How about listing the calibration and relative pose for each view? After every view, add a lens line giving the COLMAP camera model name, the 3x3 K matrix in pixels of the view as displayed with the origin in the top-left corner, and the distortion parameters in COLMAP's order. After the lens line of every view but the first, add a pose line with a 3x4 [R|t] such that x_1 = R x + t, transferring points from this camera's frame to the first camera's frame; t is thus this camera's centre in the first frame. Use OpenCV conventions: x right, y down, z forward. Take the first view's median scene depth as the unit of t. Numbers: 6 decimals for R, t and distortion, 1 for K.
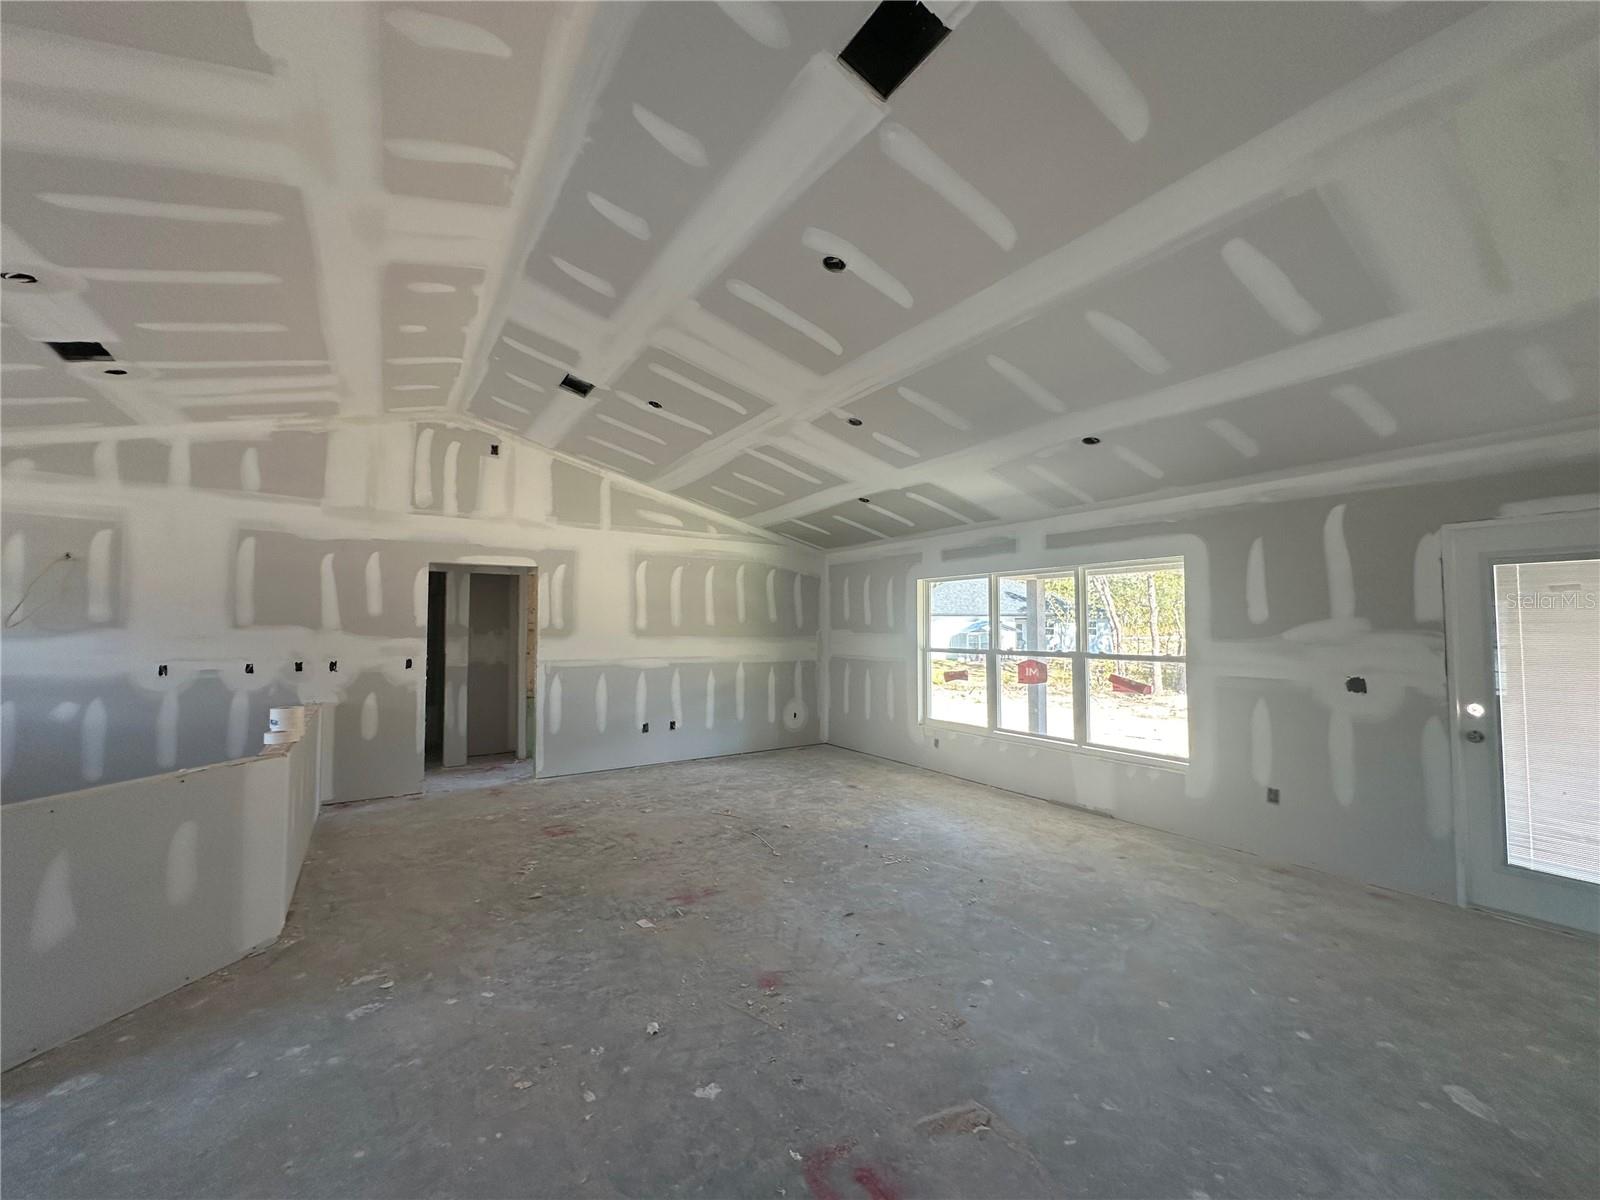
lens RADIAL K [[638.9, 0, 800.5], [0, 638.9, 596.7], [0, 0, 1]] dist [-0.000483, -0.000158]
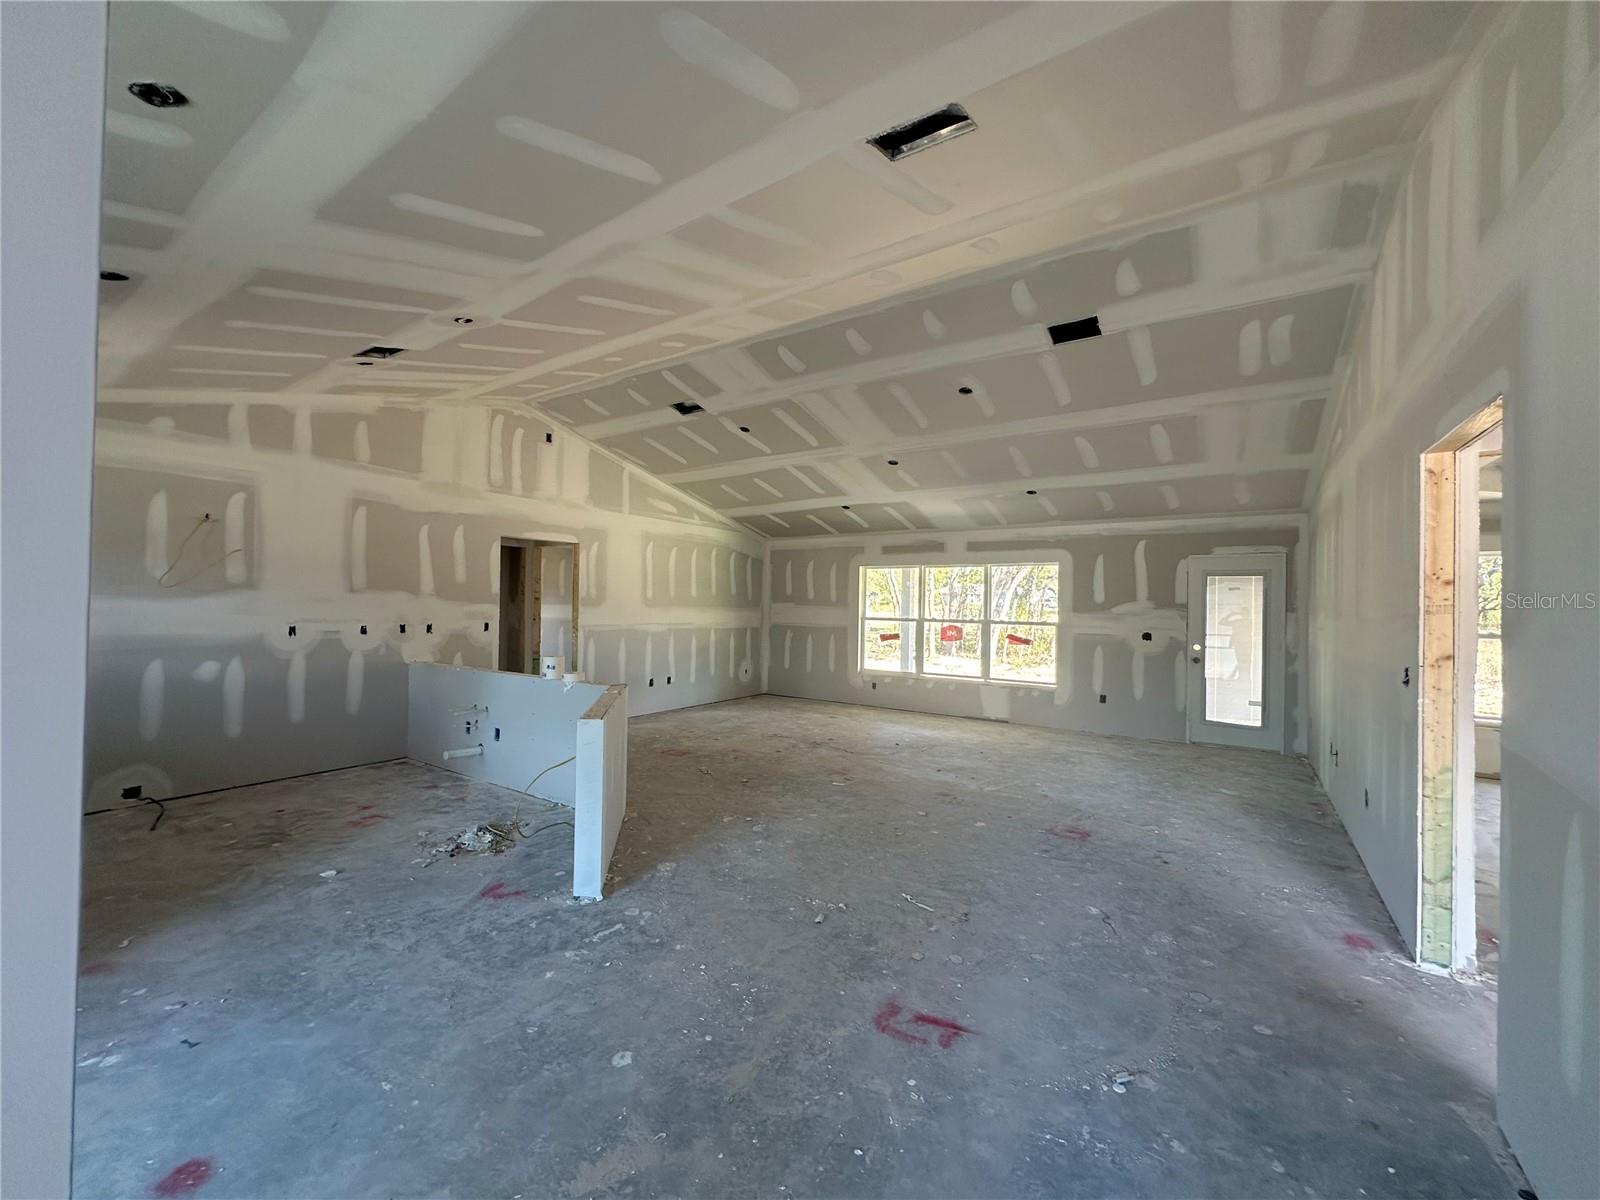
lens RADIAL K [[638.9, 0, 800.5], [0, 638.9, 596.7], [0, 0, 1]] dist [-0.000483, -0.000158]
pose [[0.924724, 0.020141, 0.380104, -0.553214], [-0.035371, 0.998825, 0.033127, -0.004125], [-0.378990, -0.044079, 0.924350, -0.246752]]
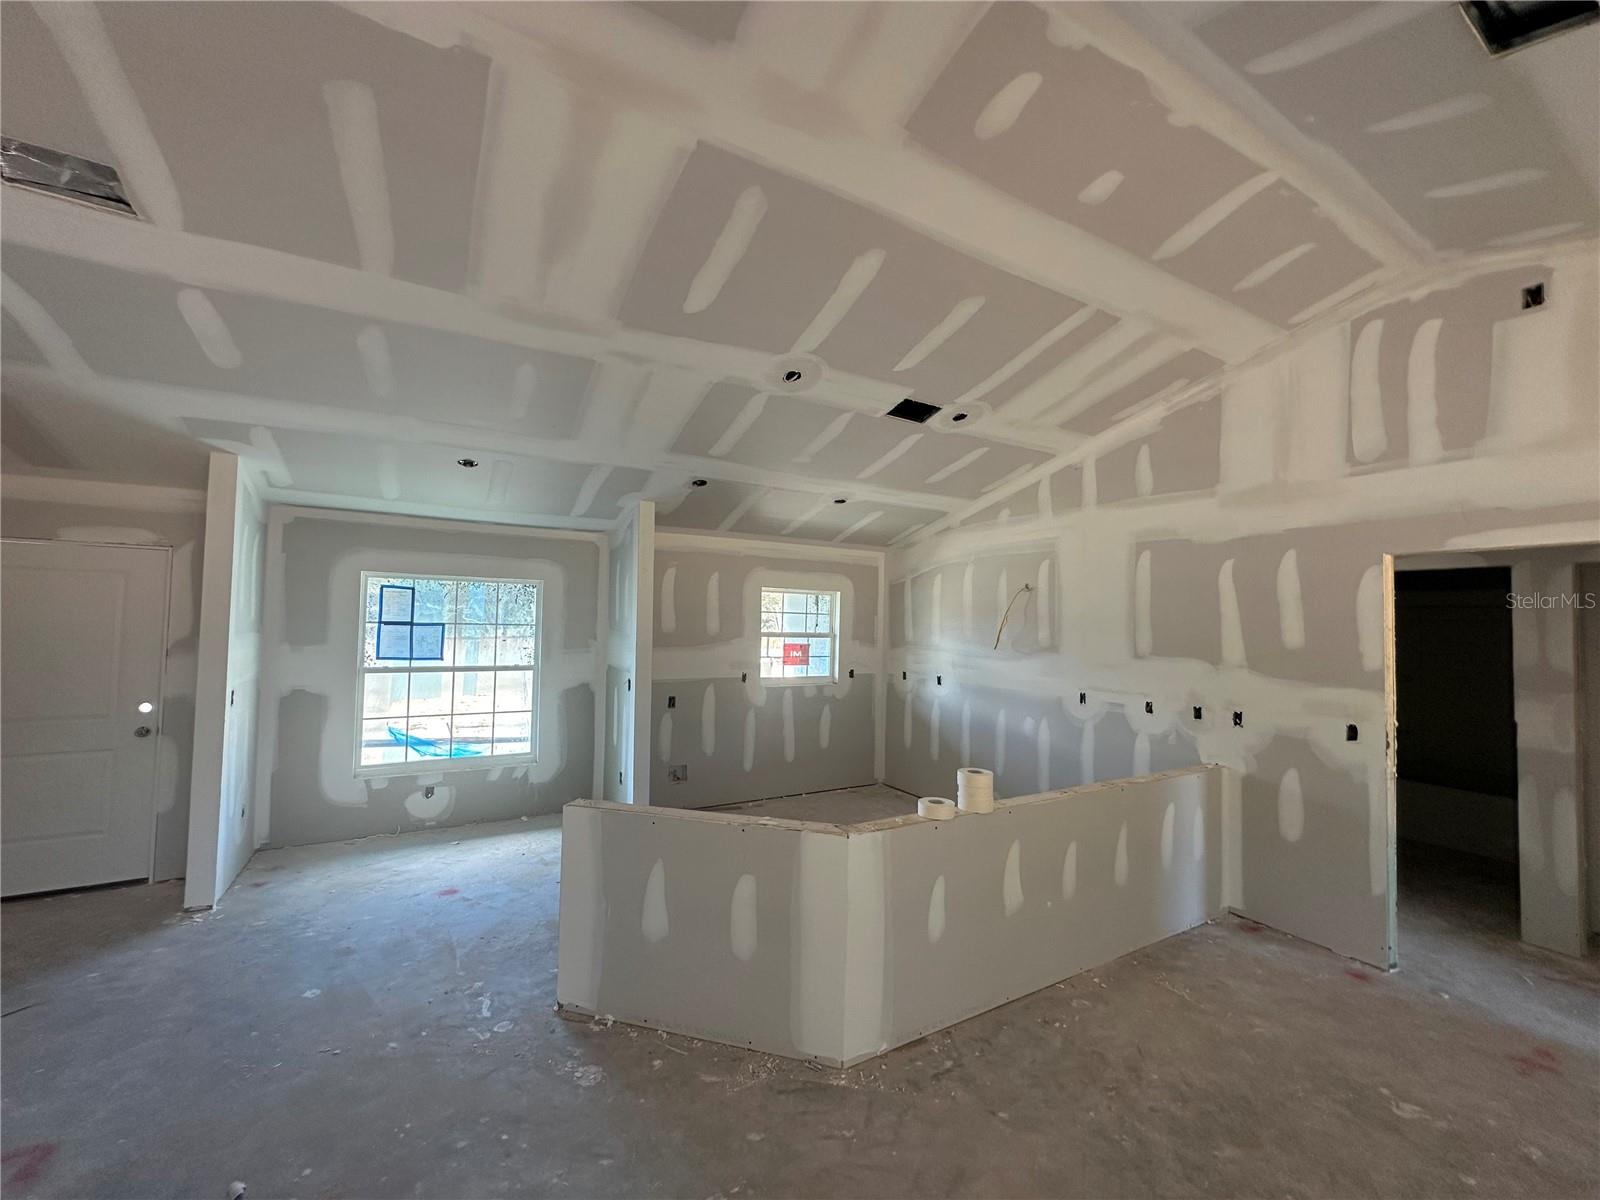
lens RADIAL K [[638.9, 0, 800.5], [0, 638.9, 596.7], [0, 0, 1]] dist [-0.000483, -0.000158]
pose [[-0.054229, -0.038330, -0.997793, 0.001693], [0.026816, 0.998847, -0.039827, -0.010187], [0.998168, -0.028916, -0.053139, 0.552111]]
